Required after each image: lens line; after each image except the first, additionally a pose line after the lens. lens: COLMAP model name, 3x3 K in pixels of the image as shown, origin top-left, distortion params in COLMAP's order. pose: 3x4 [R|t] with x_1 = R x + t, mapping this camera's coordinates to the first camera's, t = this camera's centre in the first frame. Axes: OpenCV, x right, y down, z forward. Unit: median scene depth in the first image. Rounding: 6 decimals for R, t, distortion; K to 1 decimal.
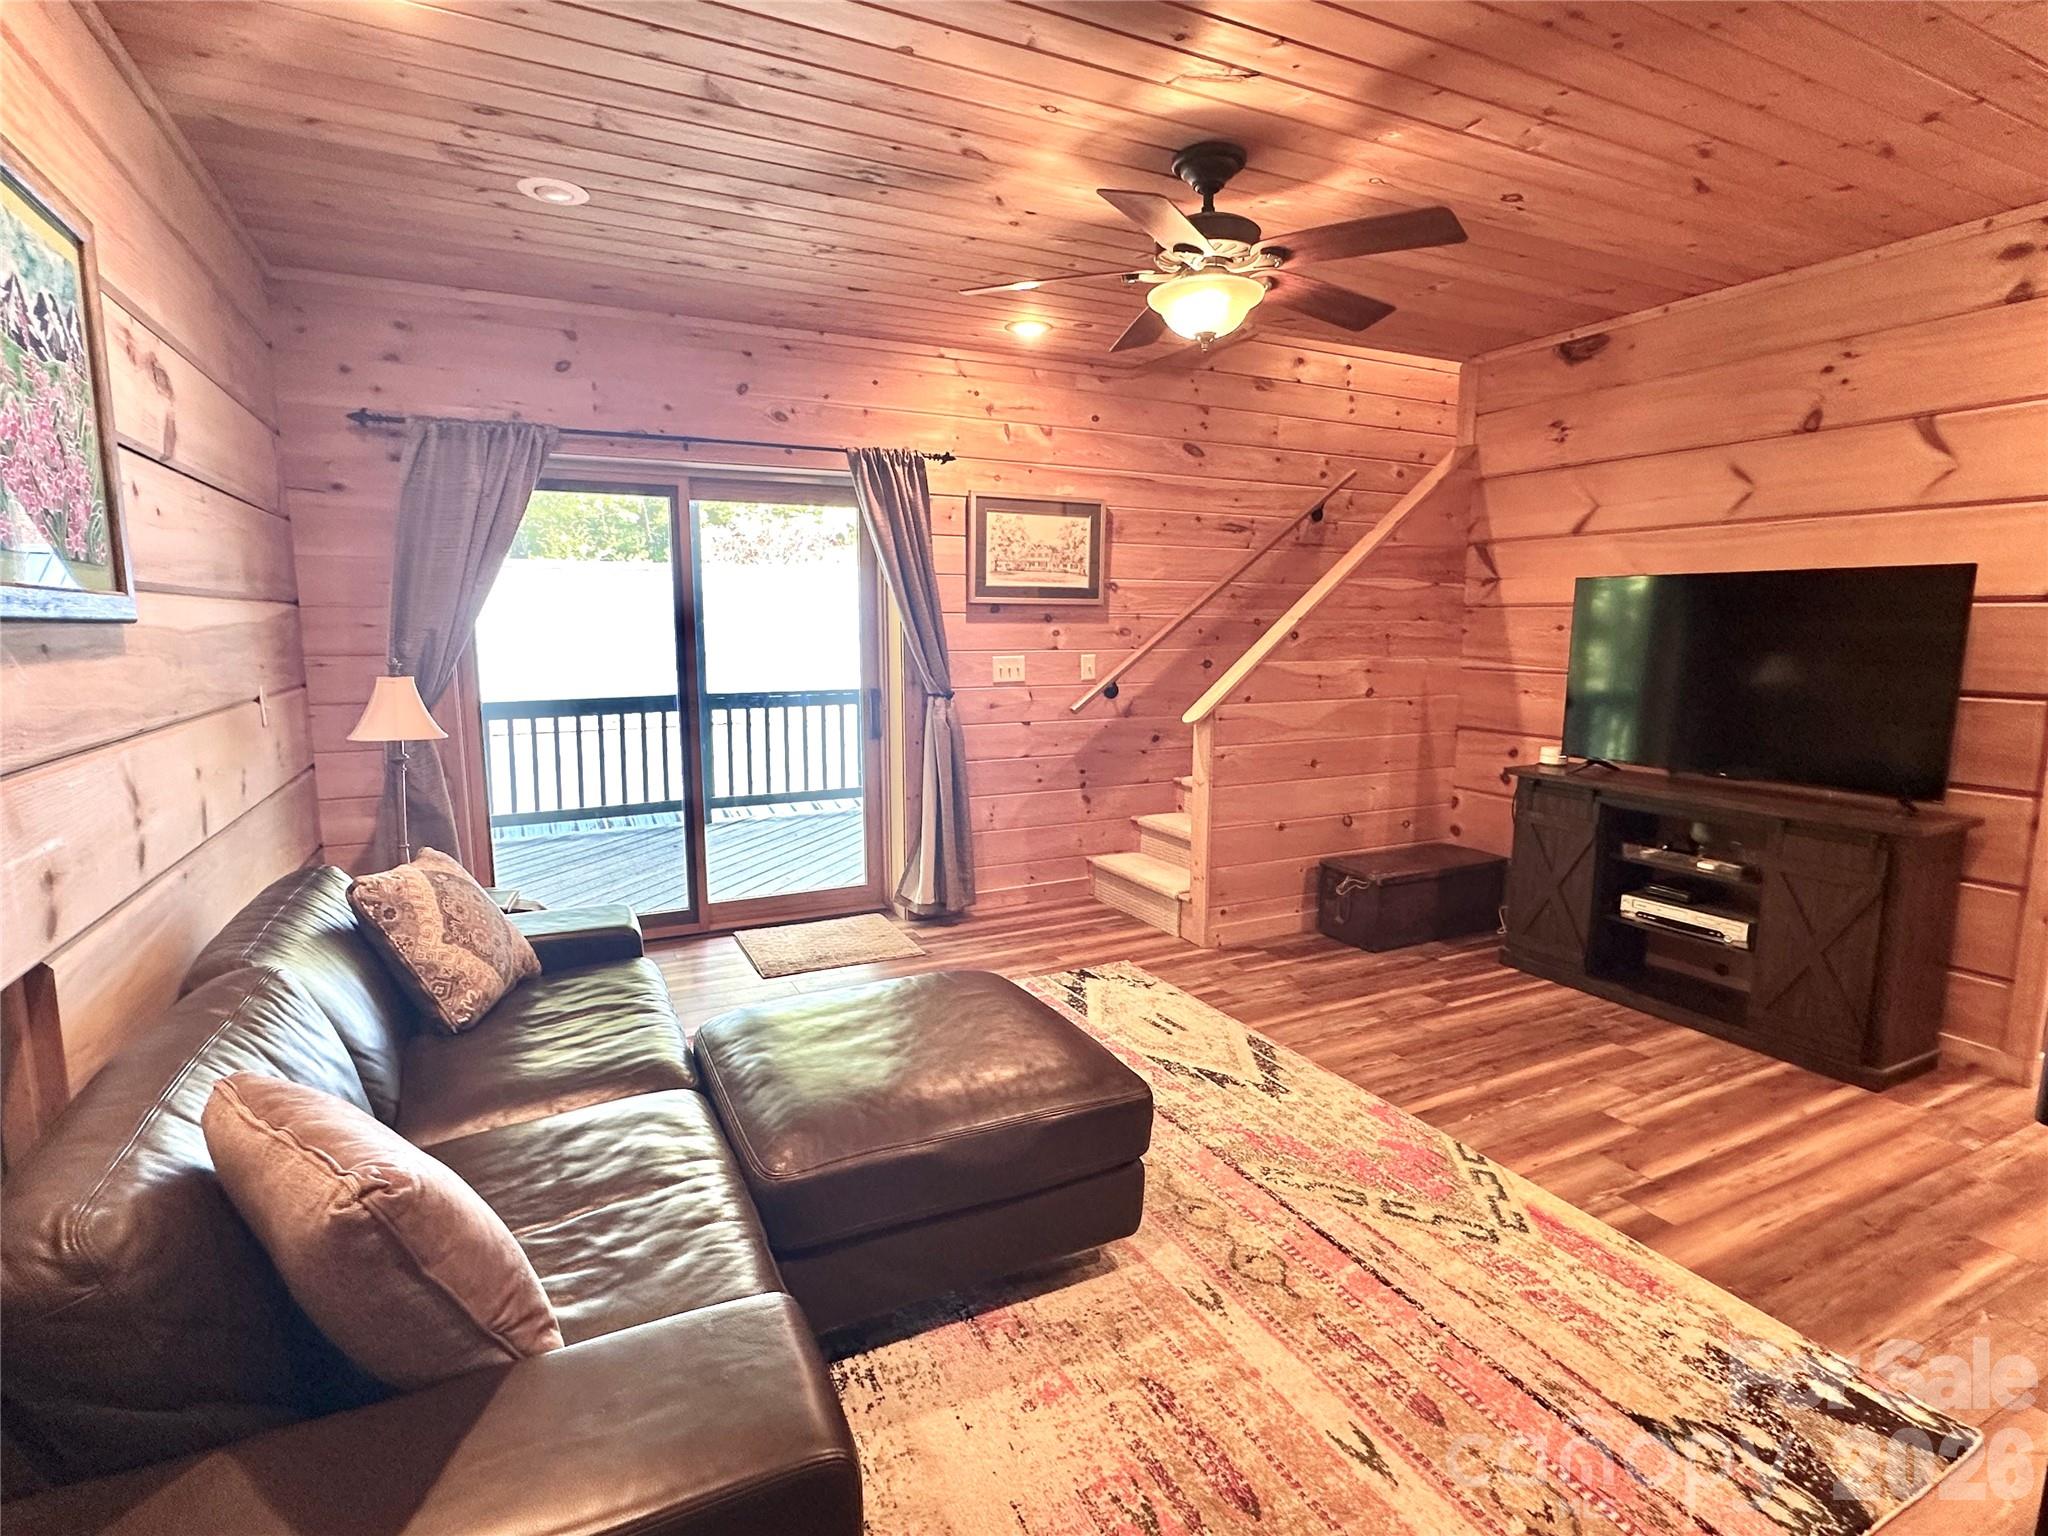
lens RADIAL K [[1023.7, 0, 1032.5], [0, 1023.7, 768.7], [0, 0, 1]] dist [0.003469, 0.000248]
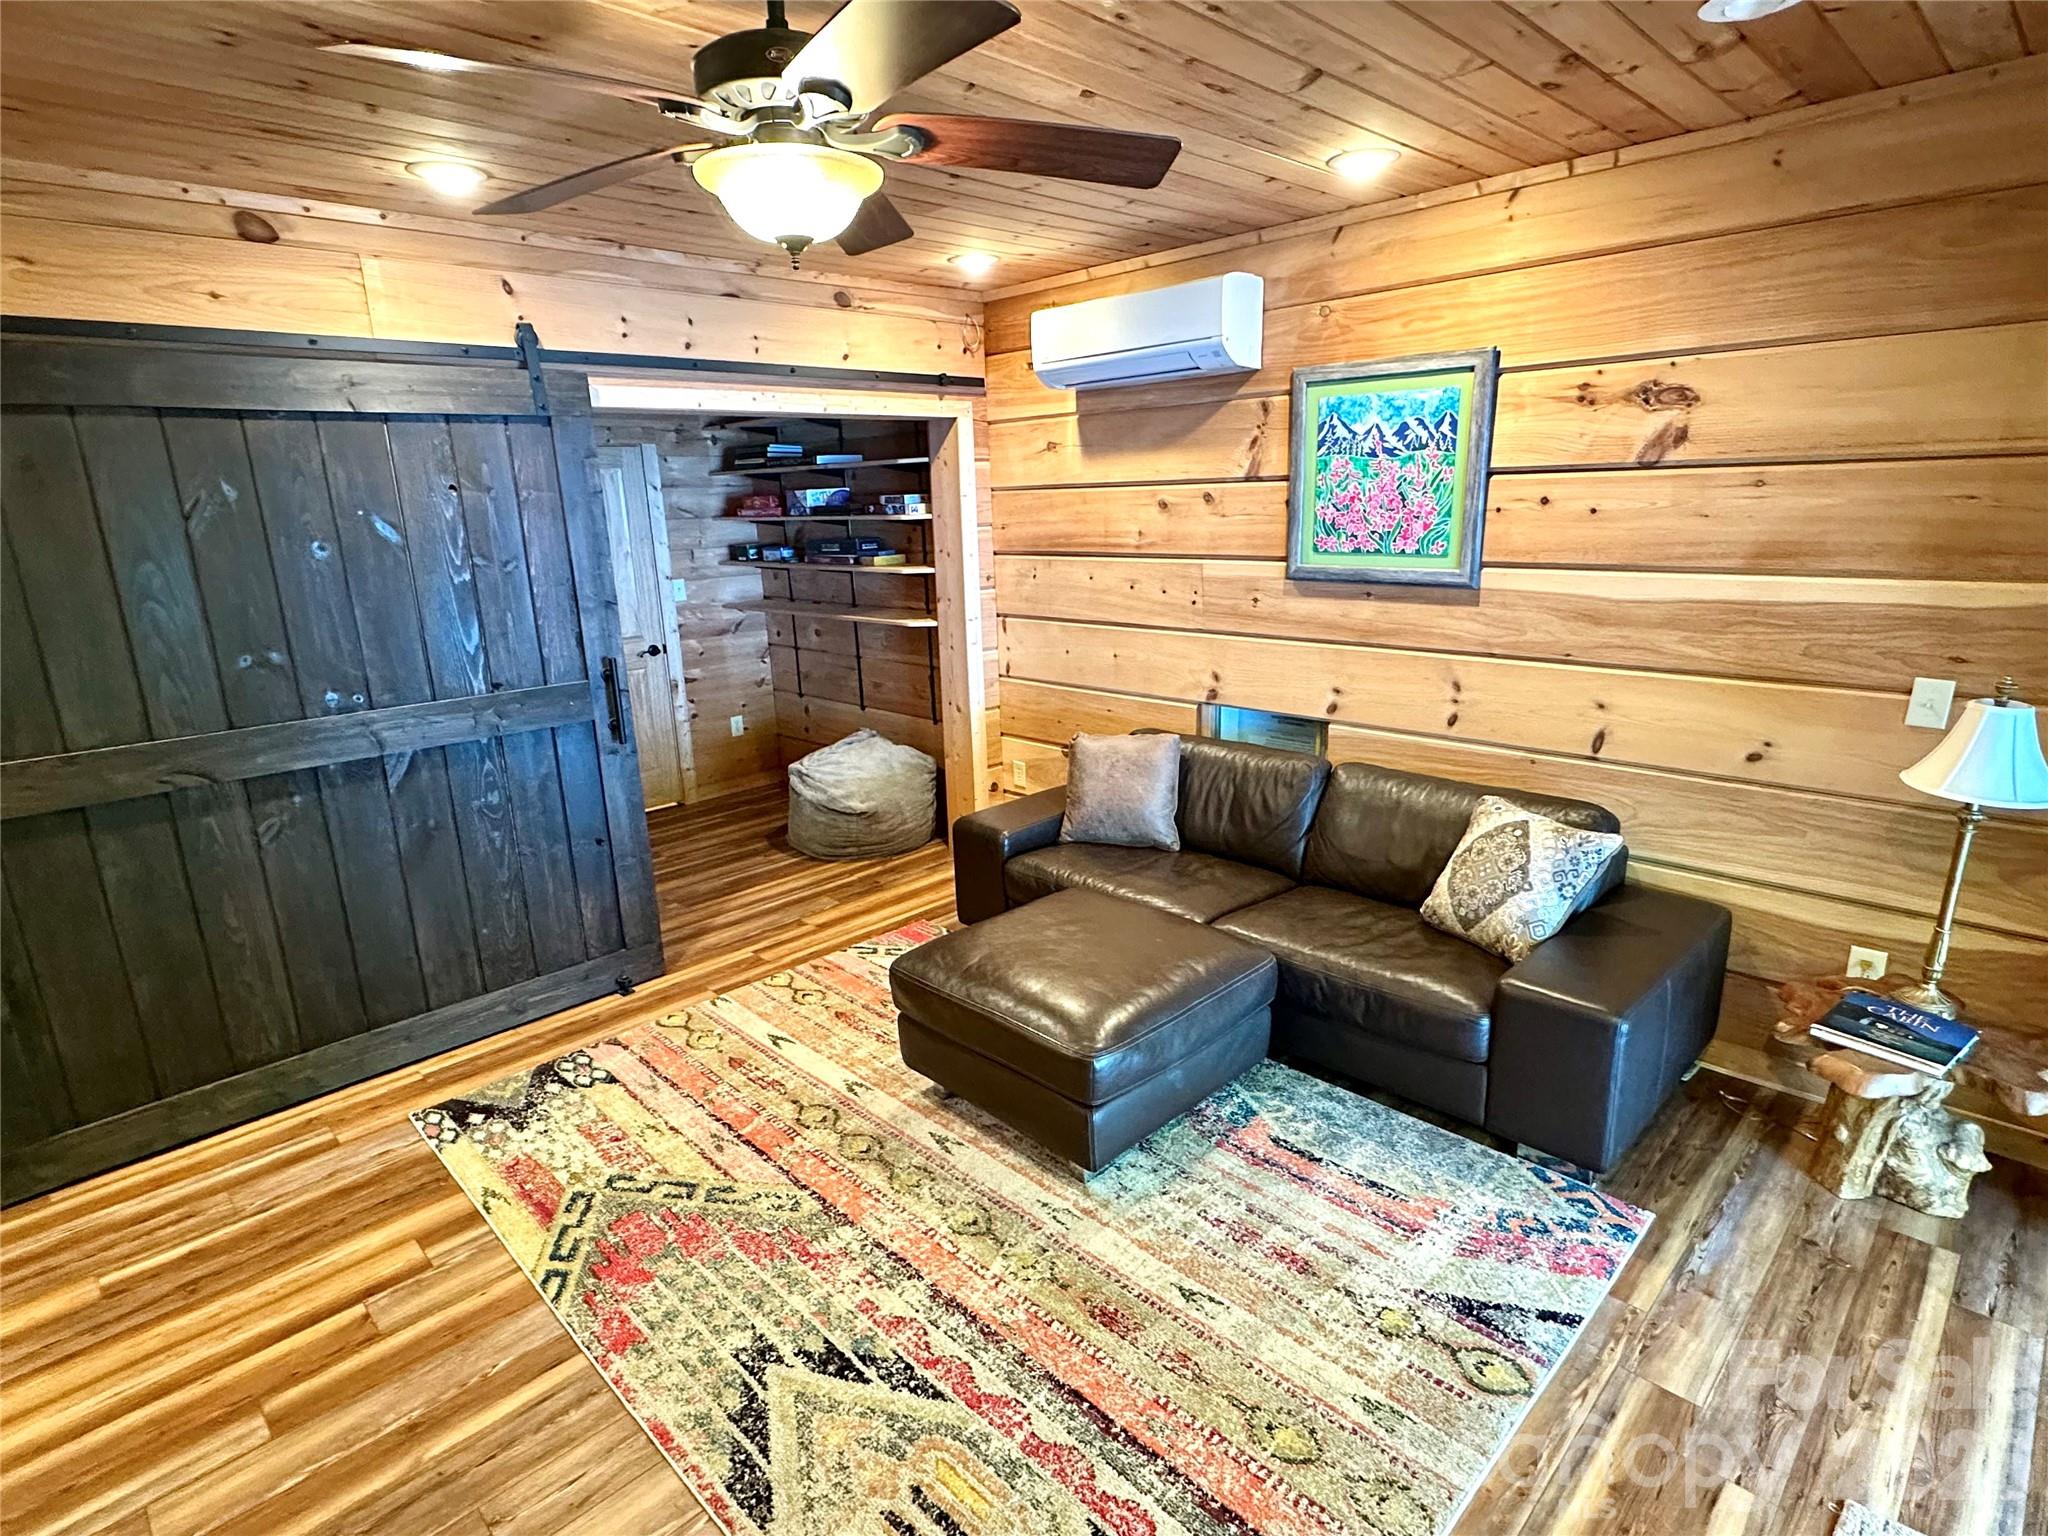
lens RADIAL K [[1052.9, 0, 1023.7], [0, 1052.9, 768.2], [0, 0, 1]] dist [-0.005657, -0.000135]
pose [[-0.953431, 0.094809, -0.286322, 0.285812], [-0.021804, 0.925160, 0.378951, -0.423269], [0.300822, 0.367546, -0.880009, 1.932588]]
